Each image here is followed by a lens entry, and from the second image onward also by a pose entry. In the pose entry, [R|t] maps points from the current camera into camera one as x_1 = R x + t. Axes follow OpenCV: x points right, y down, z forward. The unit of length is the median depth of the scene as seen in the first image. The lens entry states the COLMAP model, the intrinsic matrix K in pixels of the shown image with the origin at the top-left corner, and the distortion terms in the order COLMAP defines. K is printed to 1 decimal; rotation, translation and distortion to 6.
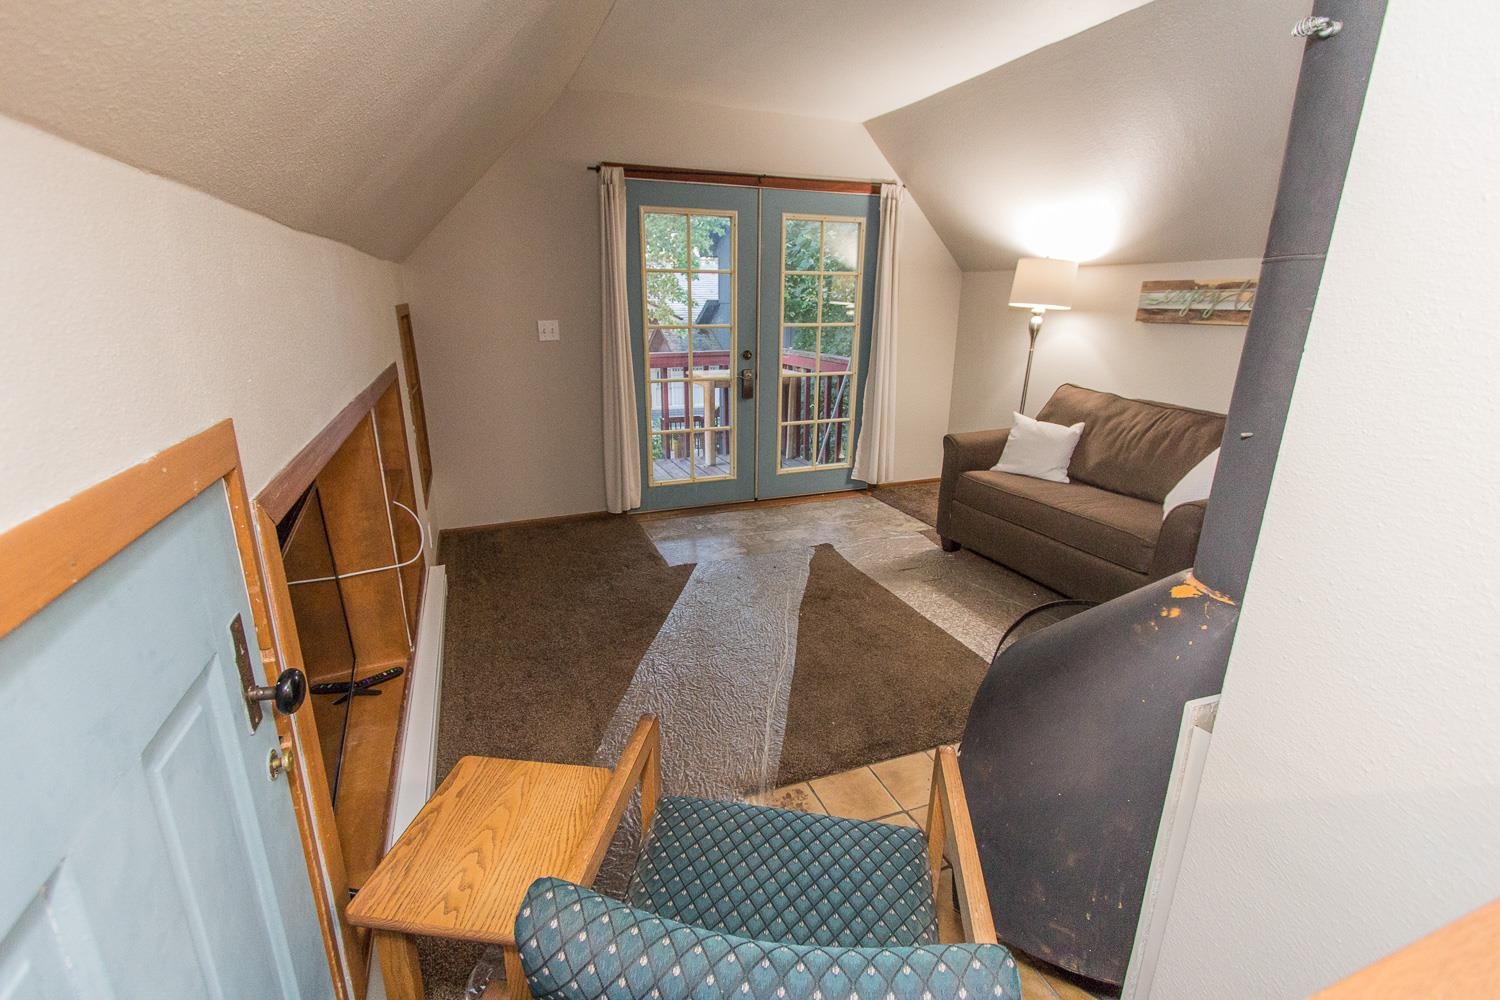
lens RADIAL K [[667.6, 0, 737.2], [0, 667.6, 500.4], [0, 0, 1]] dist [-0.000502, -0.000042]
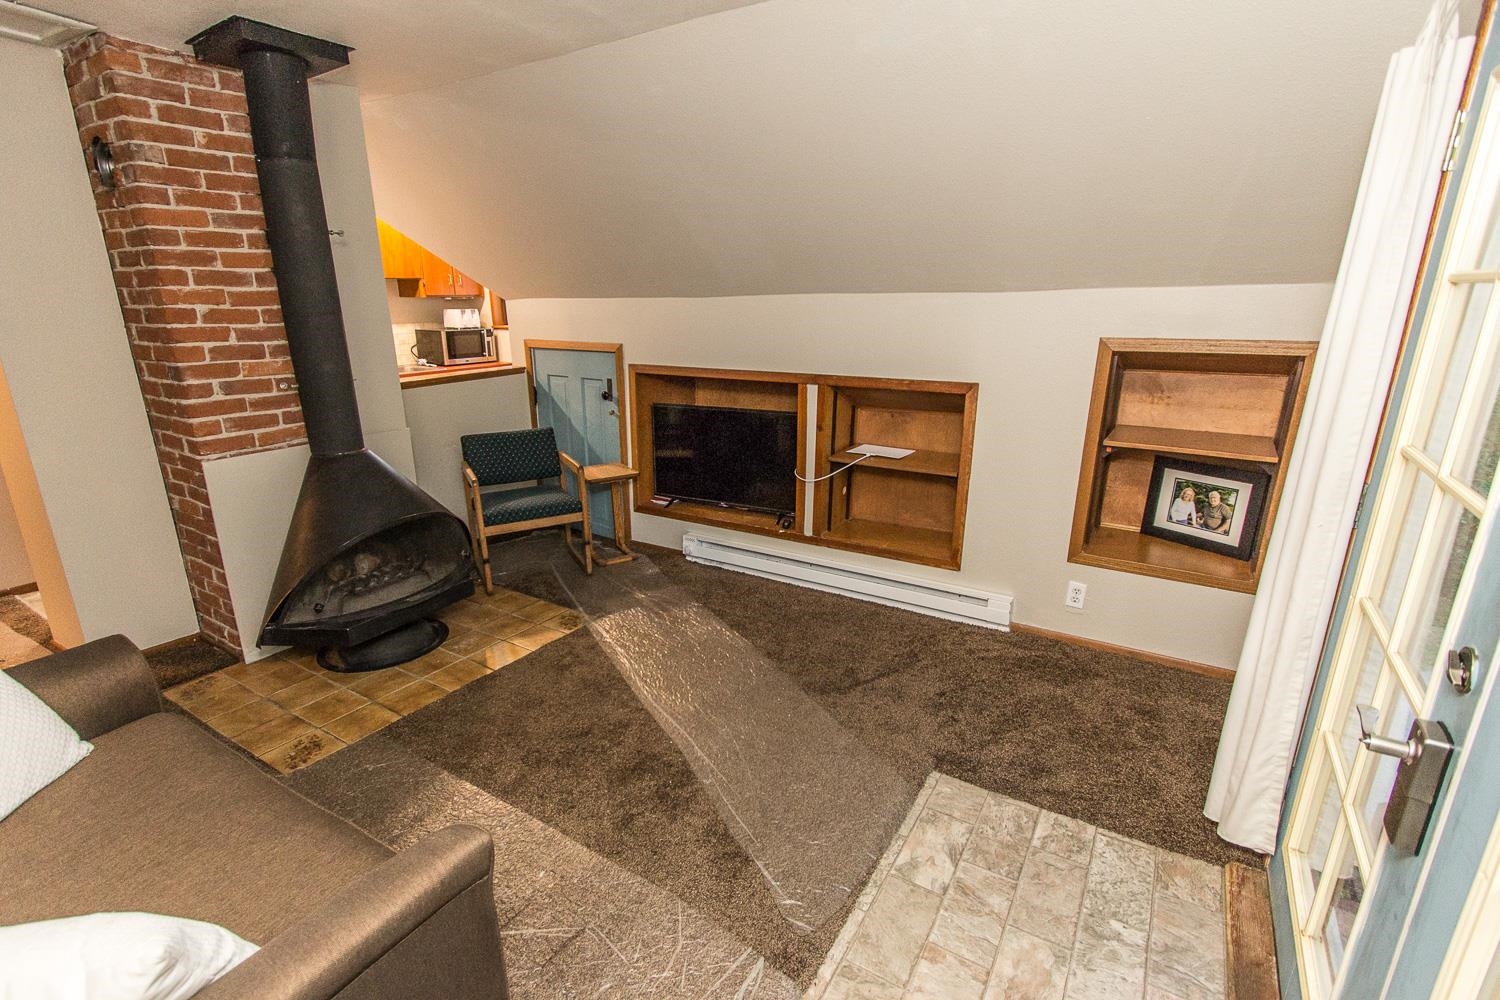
lens RADIAL K [[702.7, 0, 748.5], [0, 702.7, 506.6], [0, 0, 1]] dist [0.000195, -0.000077]
pose [[-0.797514, 0.168959, -0.579159, 0.322029], [-0.176499, 0.852640, 0.491785, -0.341925], [0.576906, 0.494426, -0.650171, 1.038789]]
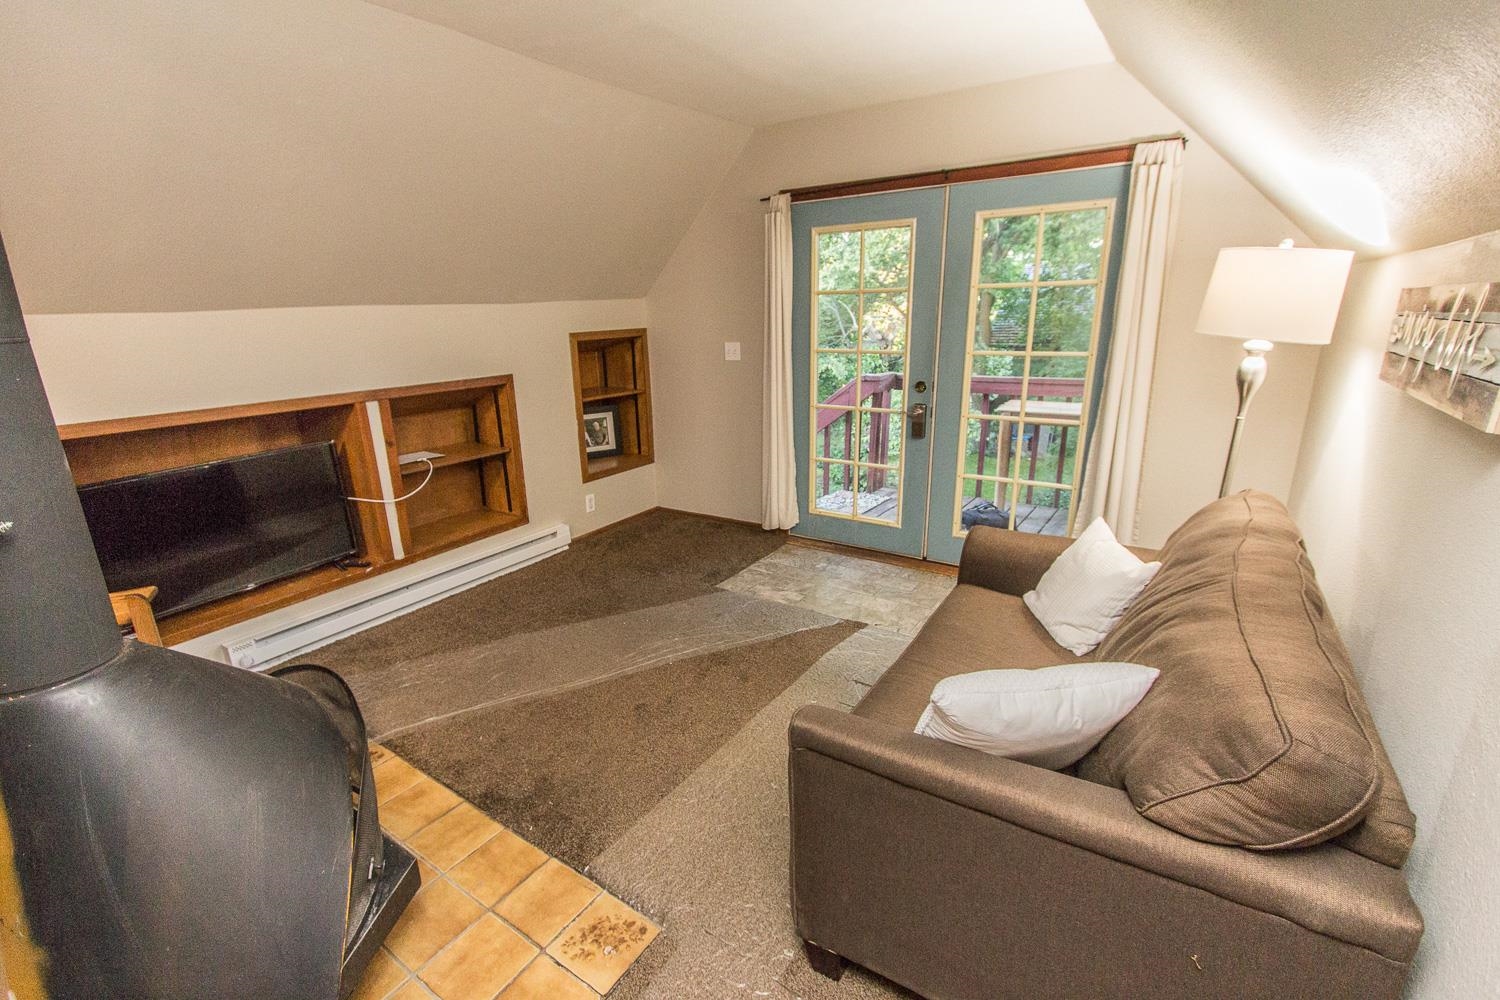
lens RADIAL K [[667.6, 0, 737.2], [0, 667.6, 500.4], [0, 0, 1]] dist [-0.000502, -0.000042]
pose [[0.567079, 0.211551, -0.796033, 0.613824], [-0.214346, 0.971058, 0.105369, -0.124115], [0.795284, 0.110874, 0.596011, 0.348099]]
